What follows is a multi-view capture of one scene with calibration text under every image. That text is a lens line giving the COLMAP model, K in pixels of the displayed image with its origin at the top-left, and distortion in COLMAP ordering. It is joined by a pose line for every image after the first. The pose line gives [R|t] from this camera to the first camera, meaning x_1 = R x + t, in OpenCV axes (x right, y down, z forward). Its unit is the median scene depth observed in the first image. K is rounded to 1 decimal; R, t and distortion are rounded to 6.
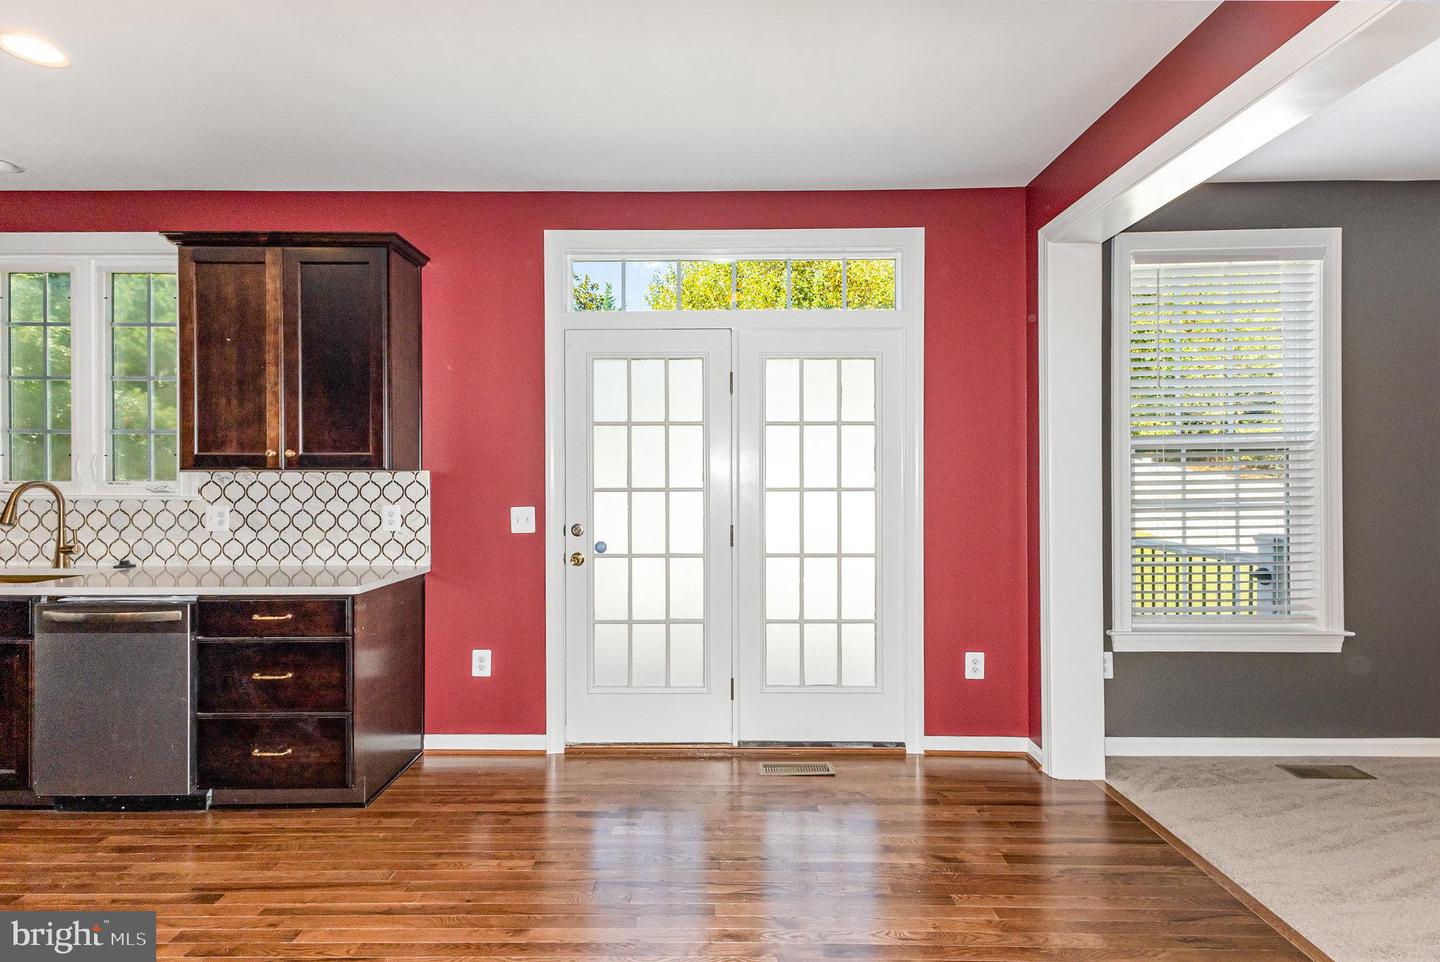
lens RADIAL K [[662.0, 0, 719.8], [0, 662.0, 481.3], [0, 0, 1]] dist [0.010855, -0.002249]
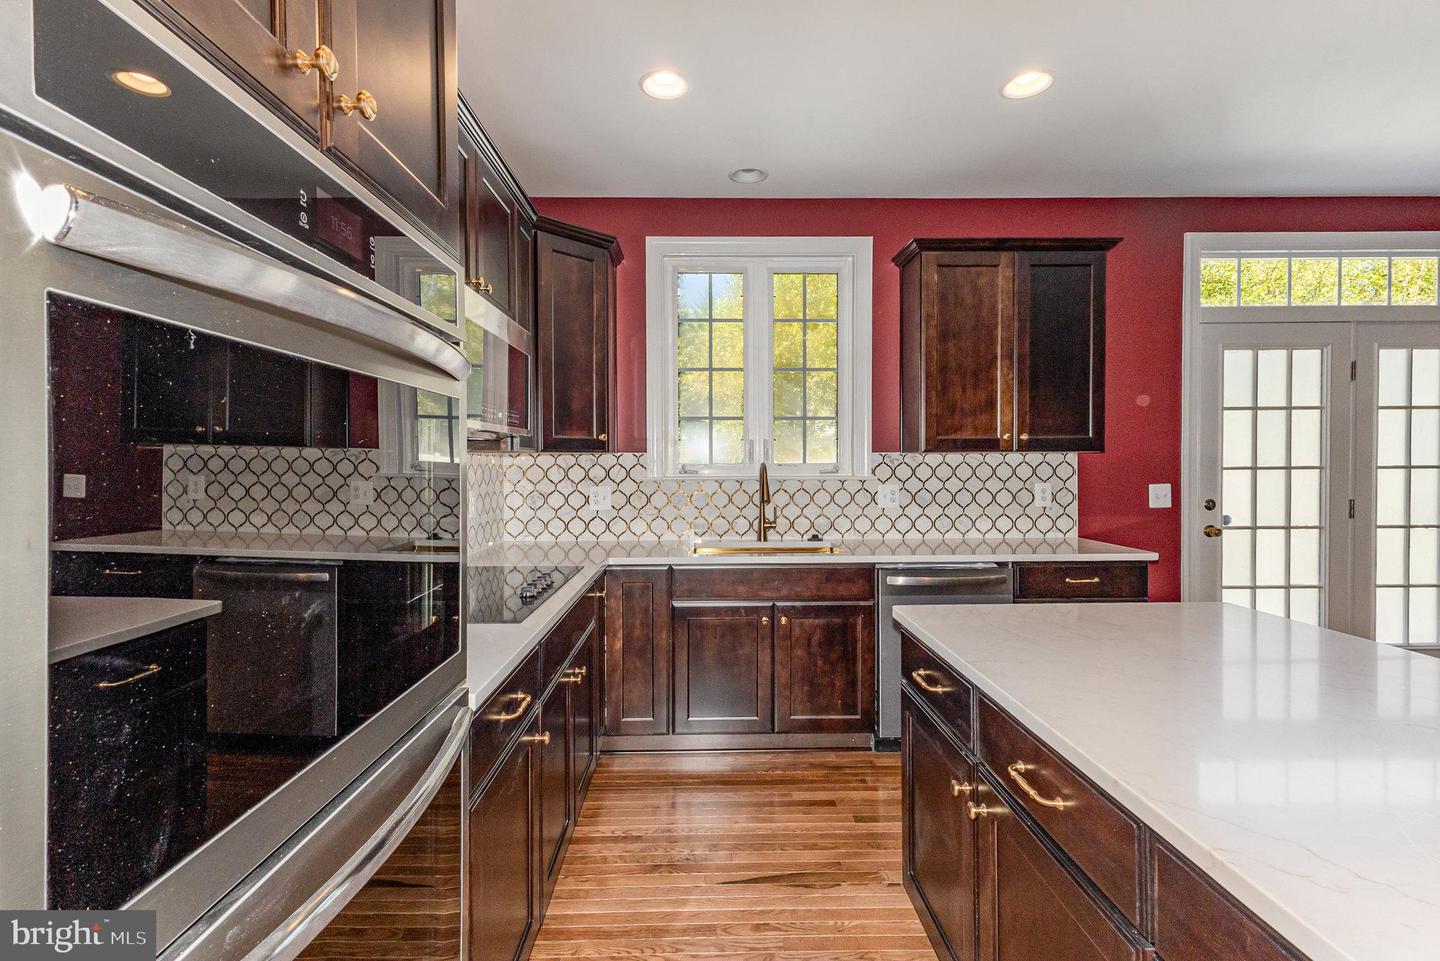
lens RADIAL K [[662.0, 0, 711.4], [0, 662.0, 475.4], [0, 0, 1]] dist [0.010855, -0.002249]
pose [[0.999794, -0.005747, 0.019466, -1.174870], [0.005373, 0.999801, 0.019202, -0.001664], [-0.019572, -0.019094, 0.999626, -0.106204]]
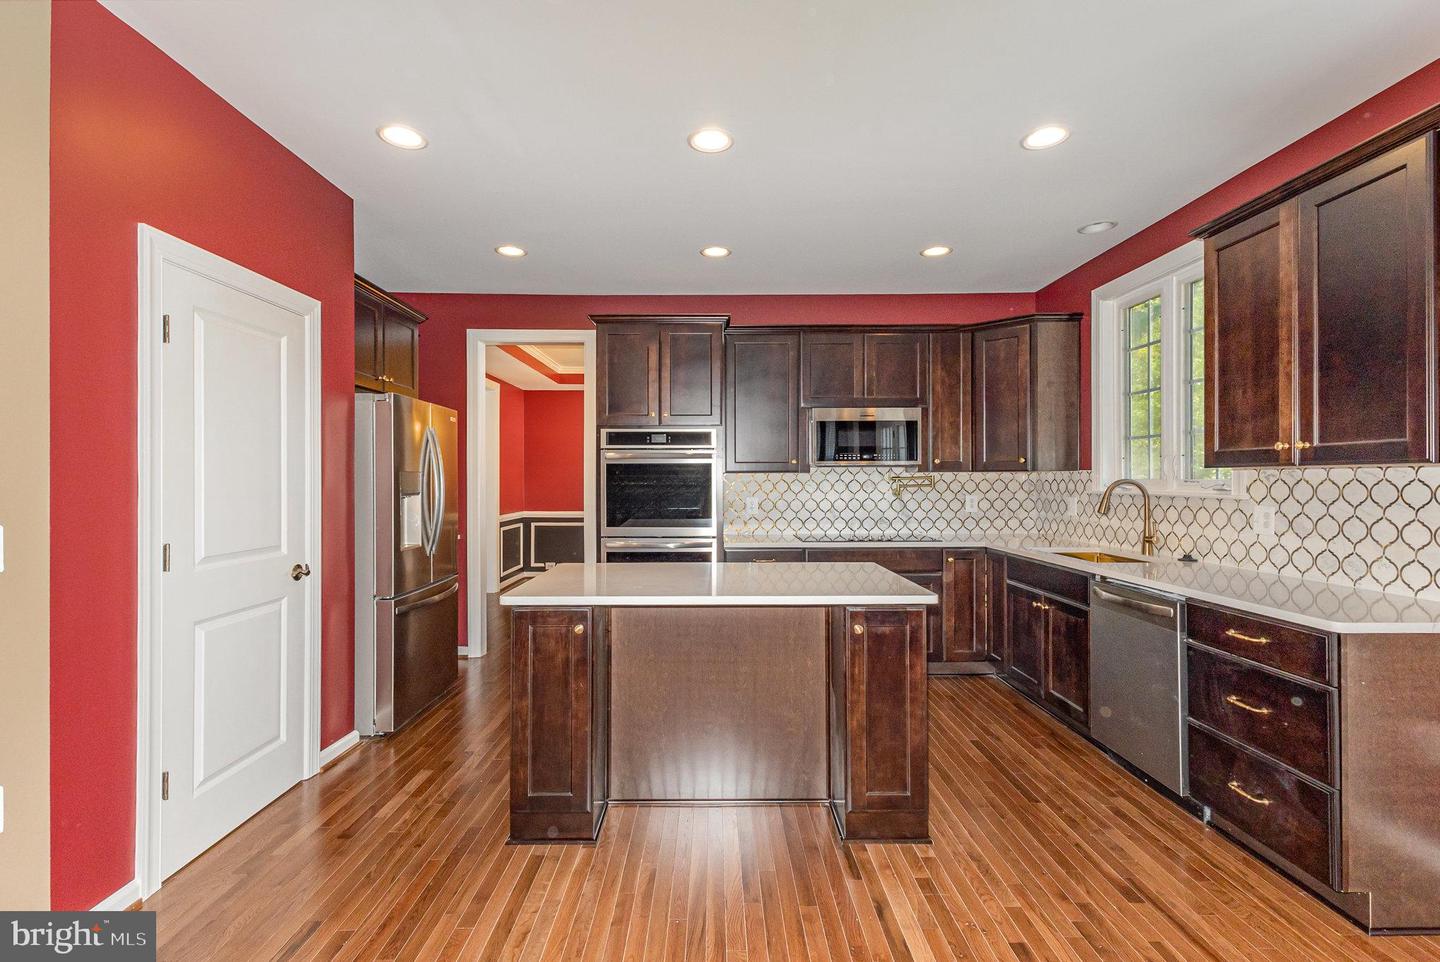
lens RADIAL K [[662.0, 0, 711.4], [0, 662.0, 481.5], [0, 0, 1]] dist [0.010855, -0.002249]
pose [[-0.000338, 0.002617, -0.999997, 0.171139], [0.002393, 0.999994, 0.002616, -0.001365], [0.999997, -0.002392, -0.000344, 0.269078]]
